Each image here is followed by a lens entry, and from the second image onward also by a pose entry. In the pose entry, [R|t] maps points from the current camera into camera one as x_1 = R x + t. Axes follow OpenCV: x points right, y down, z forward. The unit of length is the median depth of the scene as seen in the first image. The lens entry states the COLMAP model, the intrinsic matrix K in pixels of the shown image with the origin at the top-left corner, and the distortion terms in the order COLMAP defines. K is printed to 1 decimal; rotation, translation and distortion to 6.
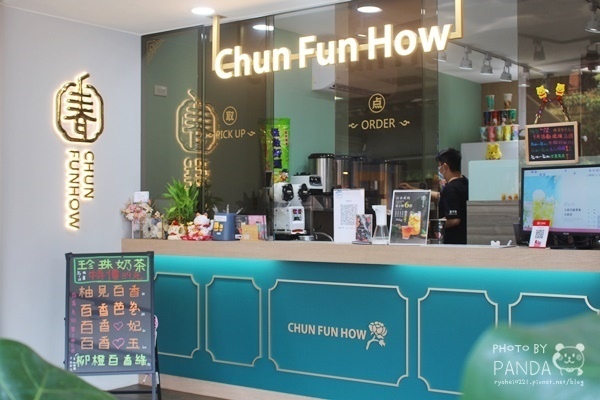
lens RADIAL K [[729.1, 0, 300.0], [0, 729.1, 200.0], [0, 0, 1]] dist [-0.067023, 0.010421]
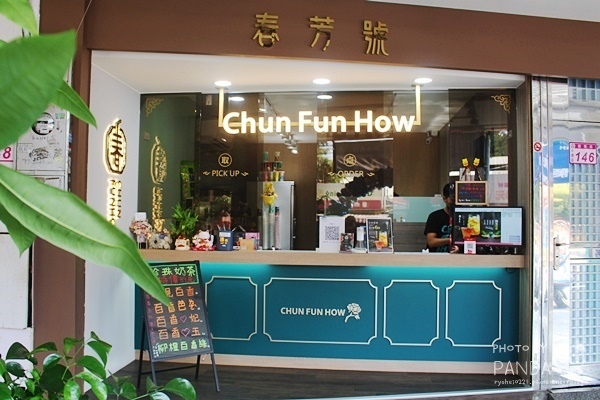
lens RADIAL K [[476.4, 0, 300.4], [0, 476.4, 207.4], [0, 0, 1]] dist [-0.117990, 0.012676]
pose [[0.898750, 0.026124, 0.437683, -0.425531], [-0.018465, 0.999593, -0.021746, -0.010222], [-0.438073, 0.011462, 0.898866, 0.150538]]
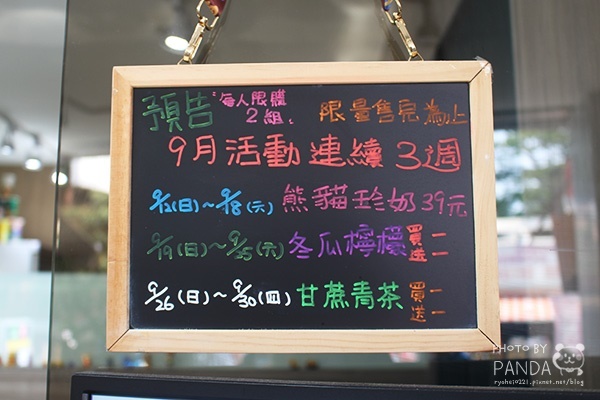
lens RADIAL K [[745.3, 0, 300.0], [0, 745.3, 200.0], [0, 0, 1]] dist [0.002079, 0.004010]
pose [[0.792077, 0.093357, 0.603241, 0.220363], [-0.005949, 0.989369, -0.145303, -0.048967], [-0.610393, 0.111503, 0.784212, 0.750010]]
